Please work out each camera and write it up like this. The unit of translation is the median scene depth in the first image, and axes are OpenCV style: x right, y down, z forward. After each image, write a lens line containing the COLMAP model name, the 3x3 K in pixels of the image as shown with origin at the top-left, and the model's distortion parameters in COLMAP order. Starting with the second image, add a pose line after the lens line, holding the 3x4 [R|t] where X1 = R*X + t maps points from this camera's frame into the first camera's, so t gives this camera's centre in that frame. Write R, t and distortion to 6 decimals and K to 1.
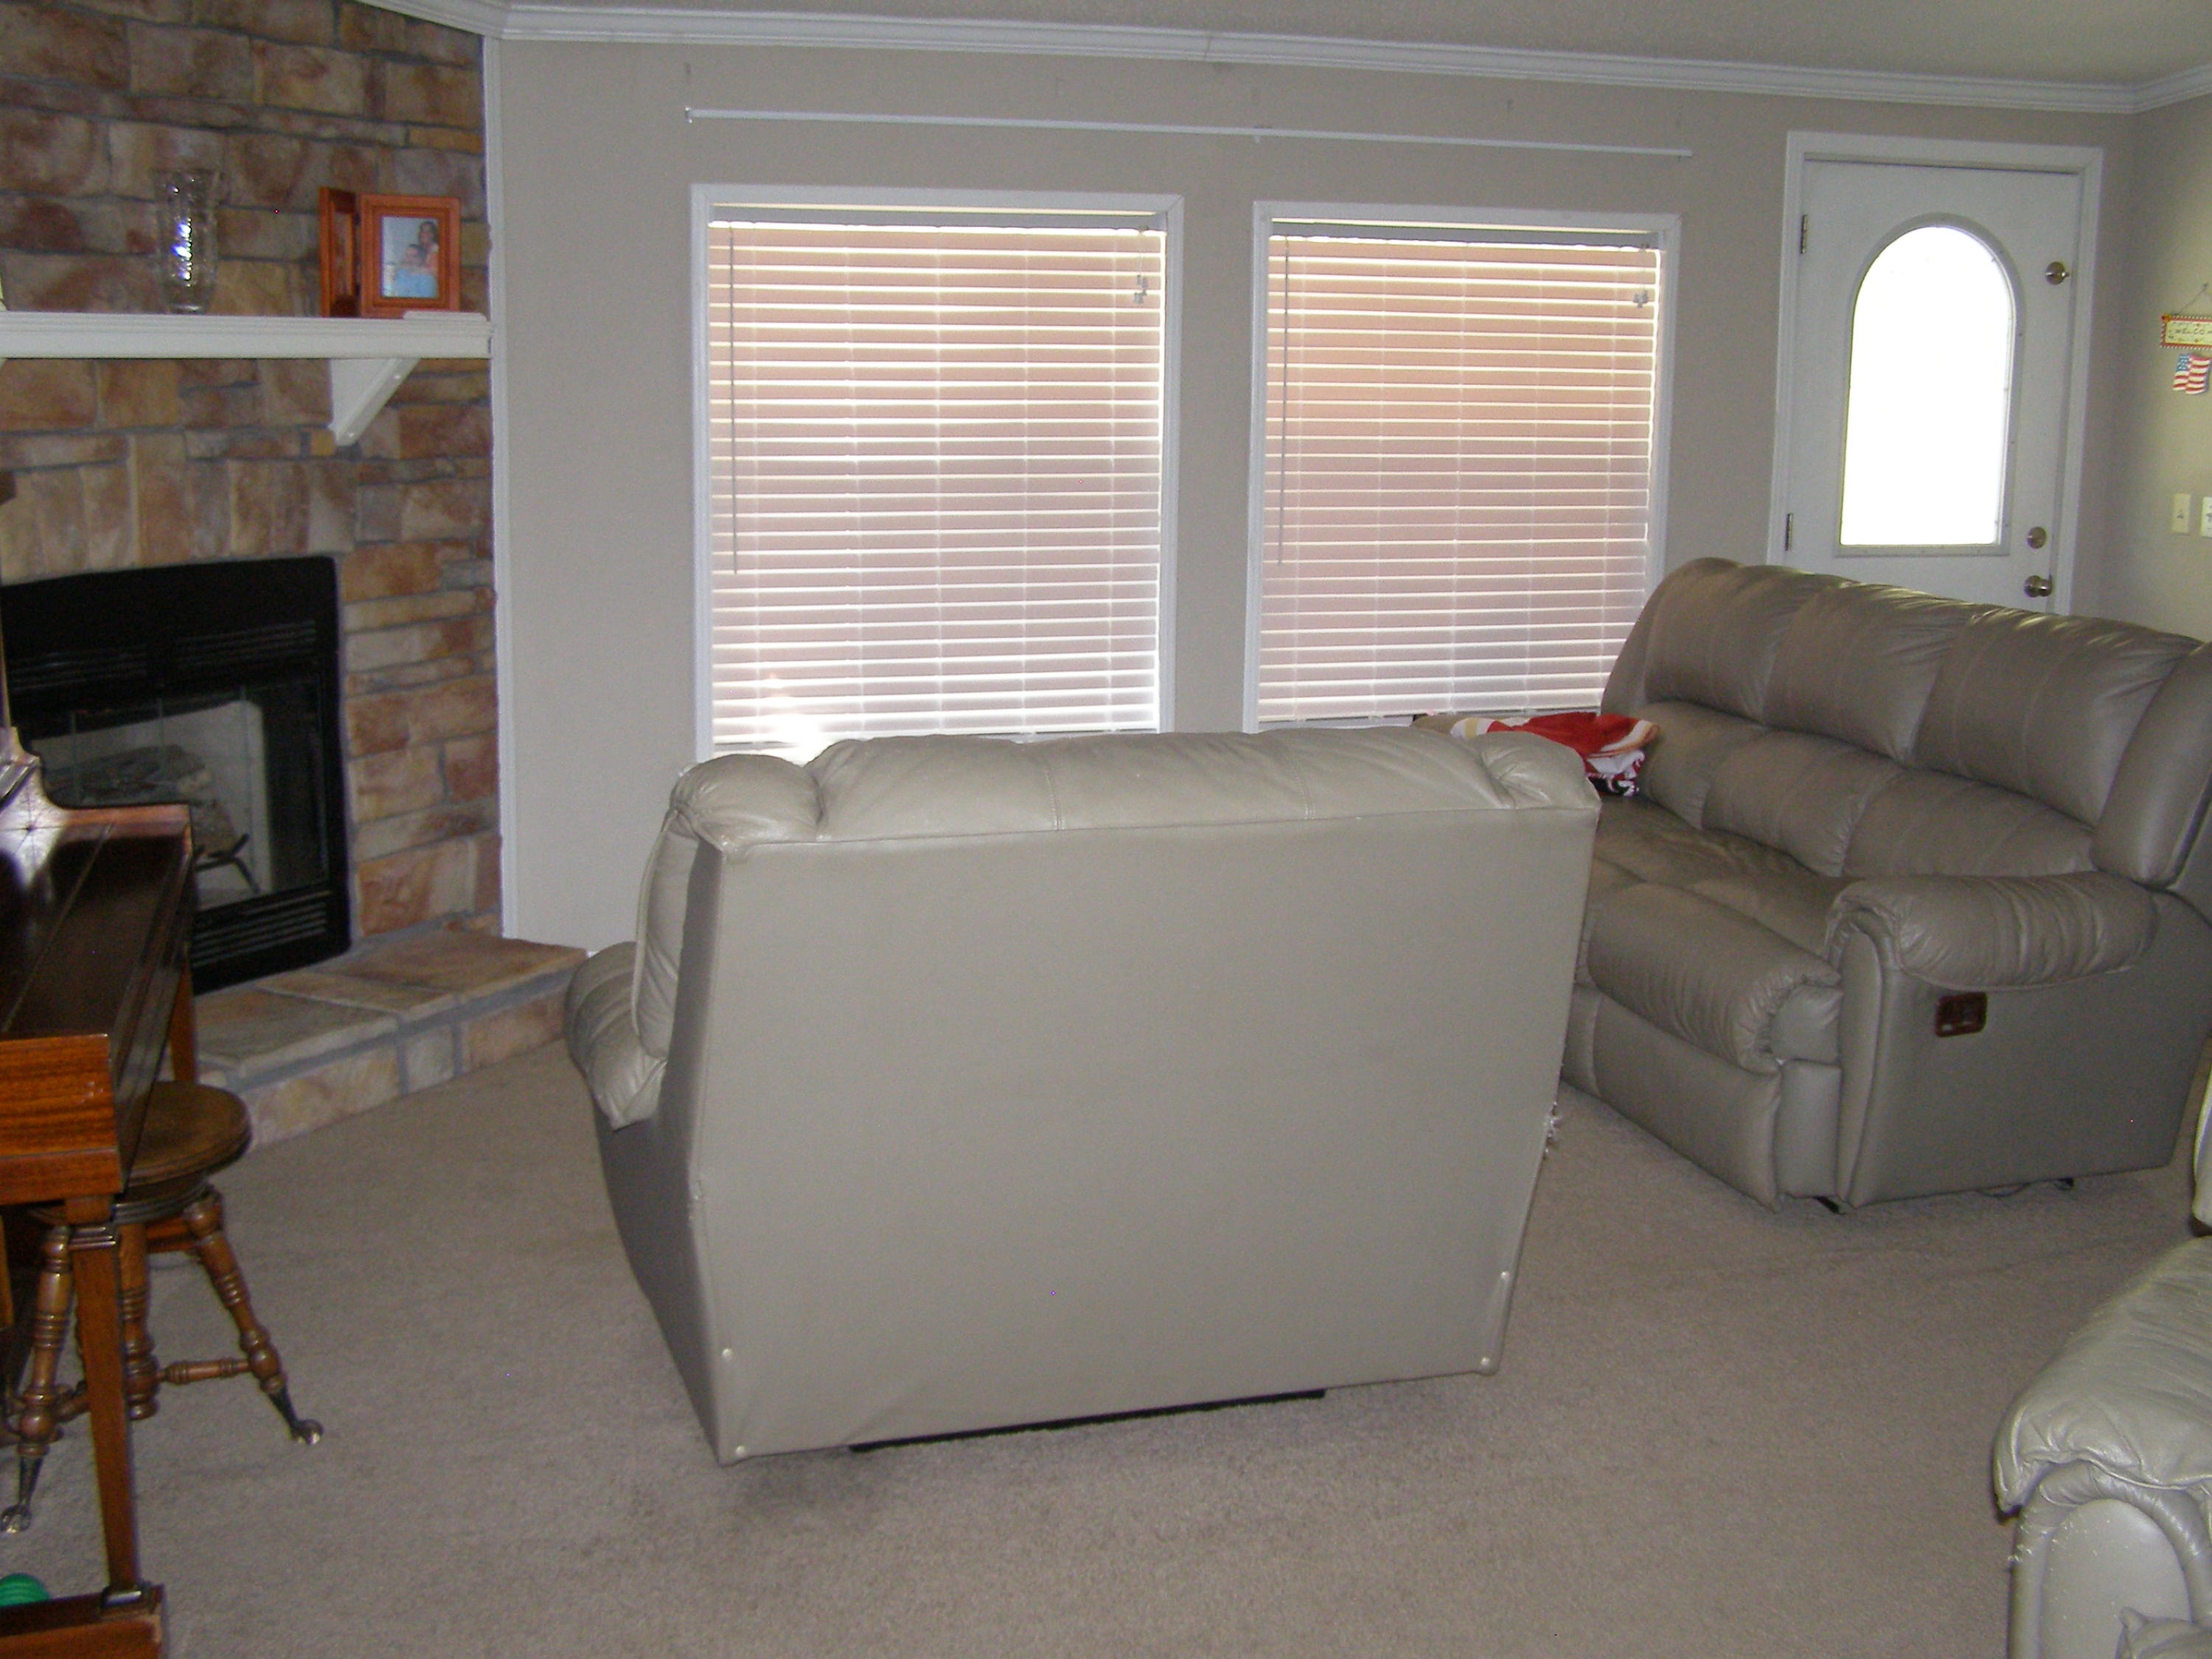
lens RADIAL K [[2522.6, 0, 1098.8], [0, 2522.6, 818.4], [0, 0, 1]] dist [-0.217985, 0.437026]
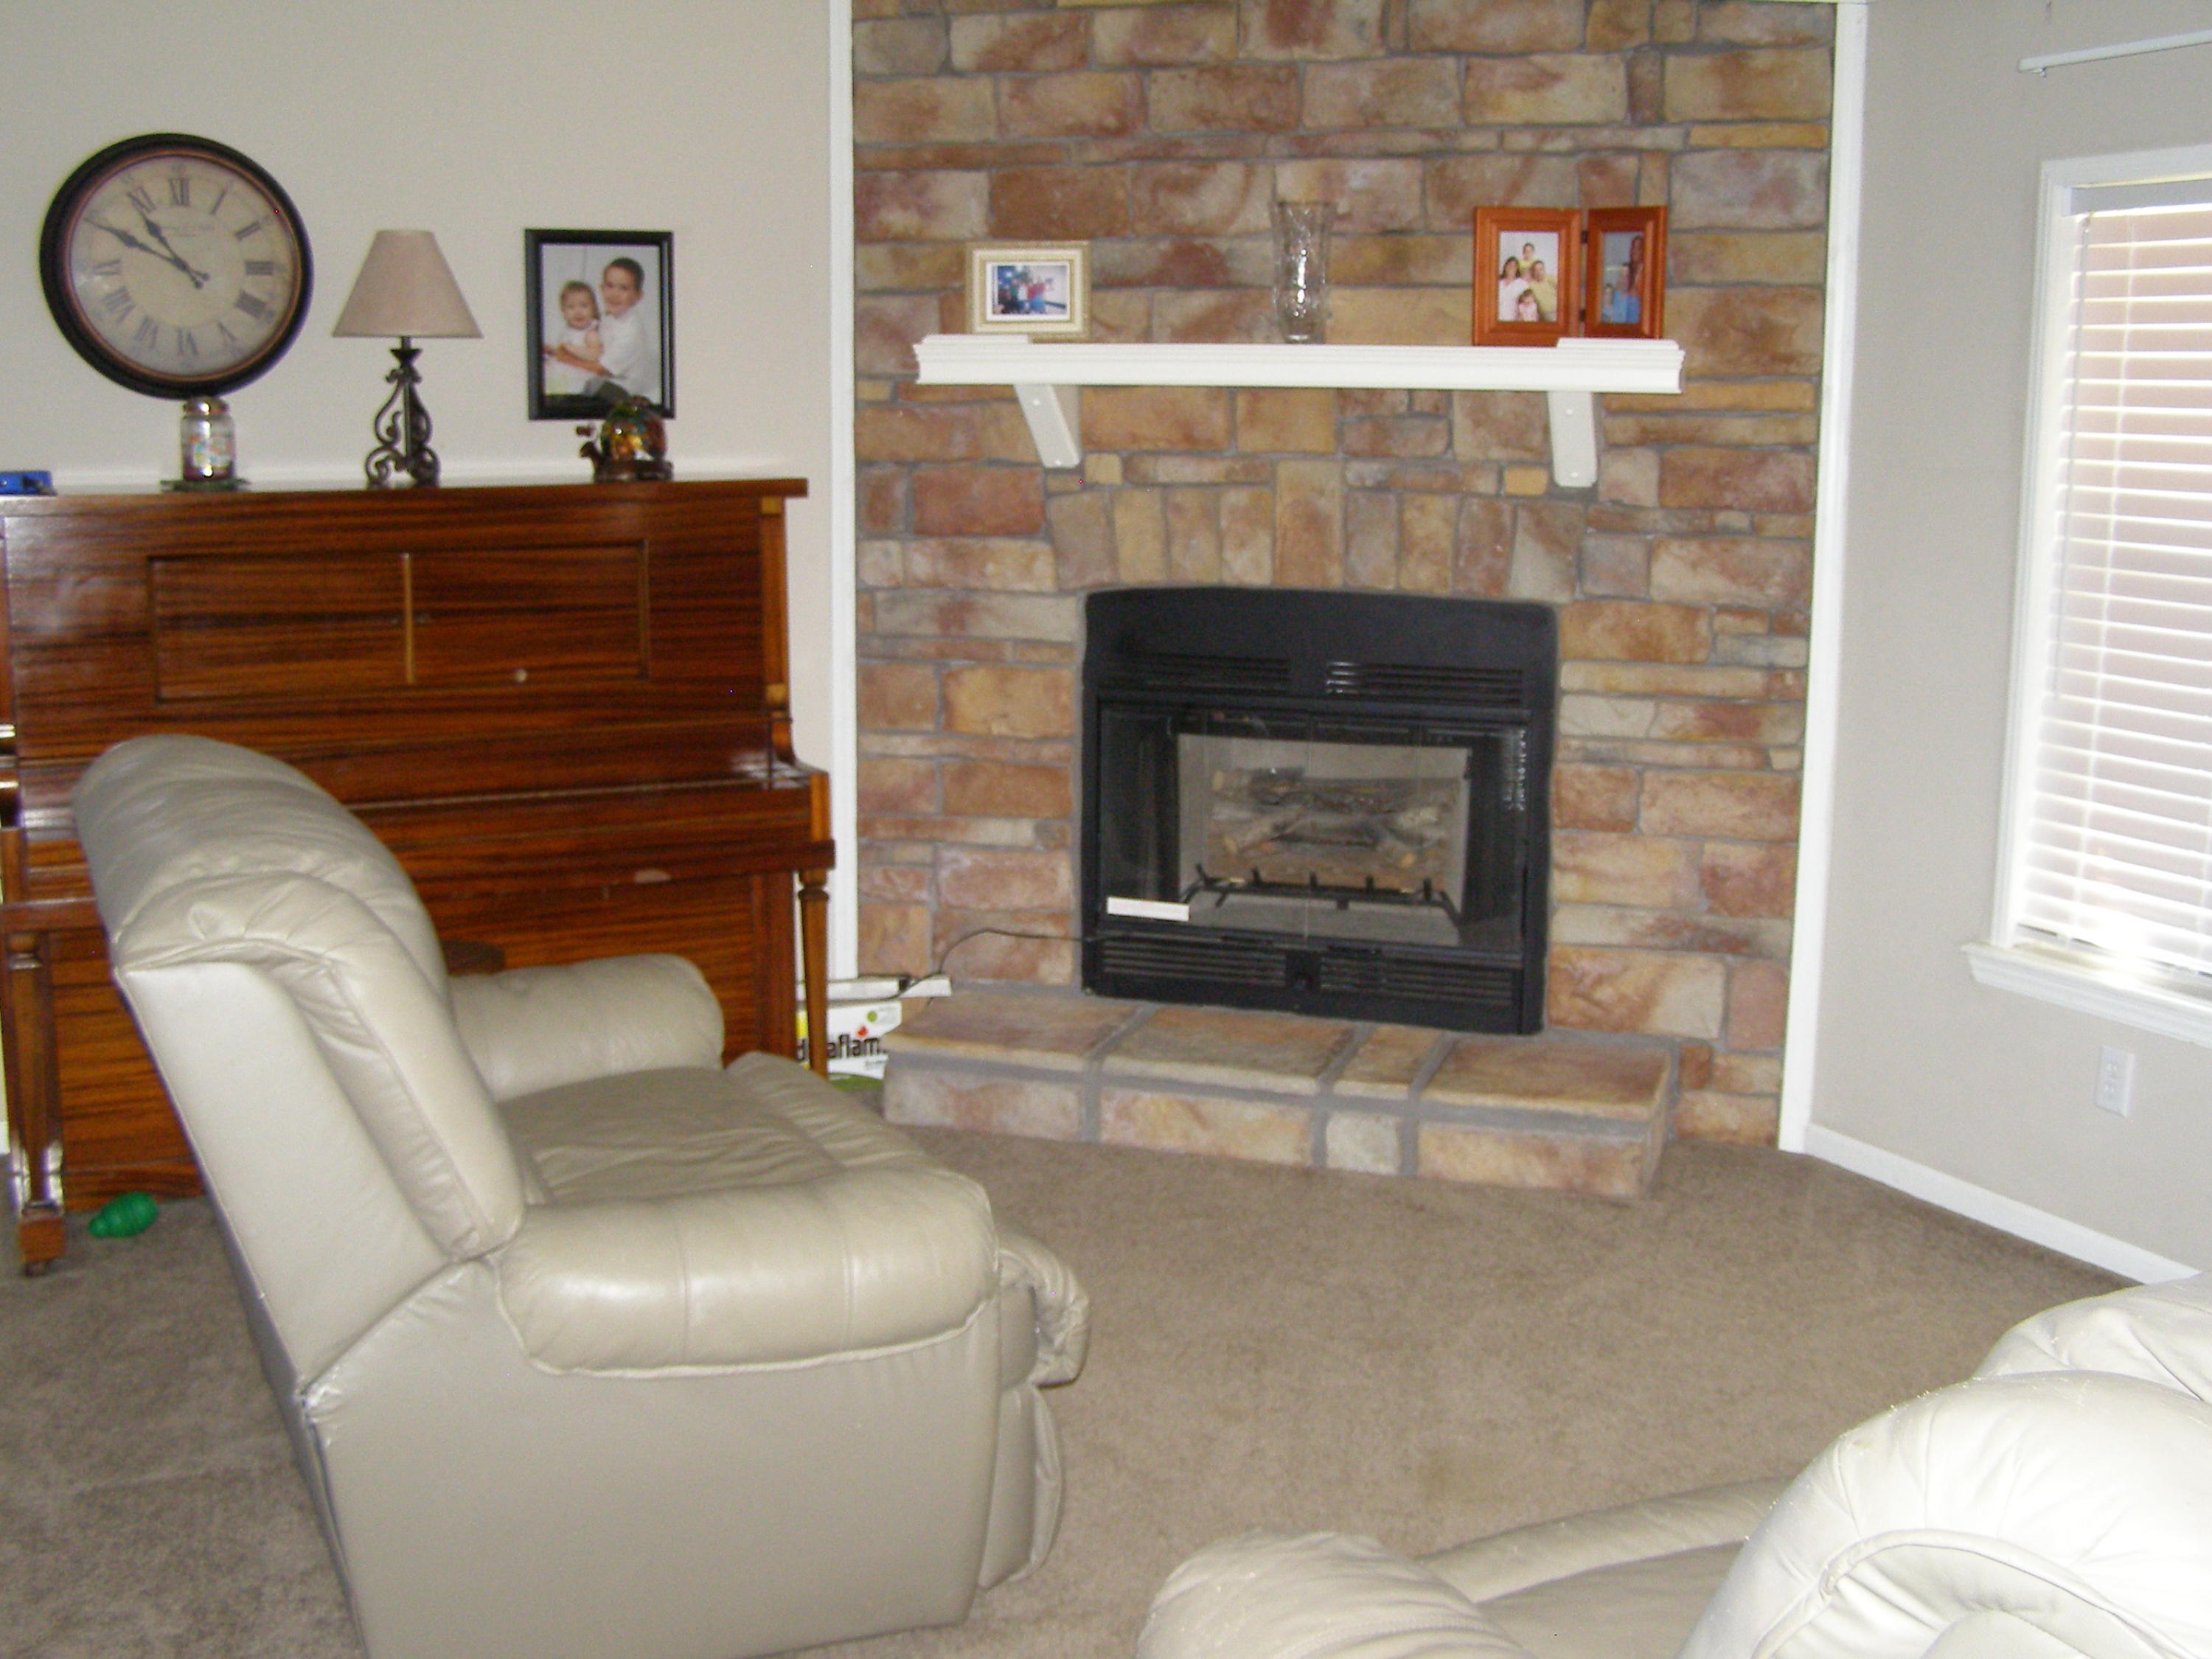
lens RADIAL K [[2522.6, 0, 1098.8], [0, 2522.6, 818.4], [0, 0, 1]] dist [-0.217985, 0.437026]
pose [[0.150478, 0.165843, -0.974604, 0.582915], [-0.181707, 0.973674, 0.137629, -0.126939], [0.971771, 0.156382, 0.176652, 0.689818]]
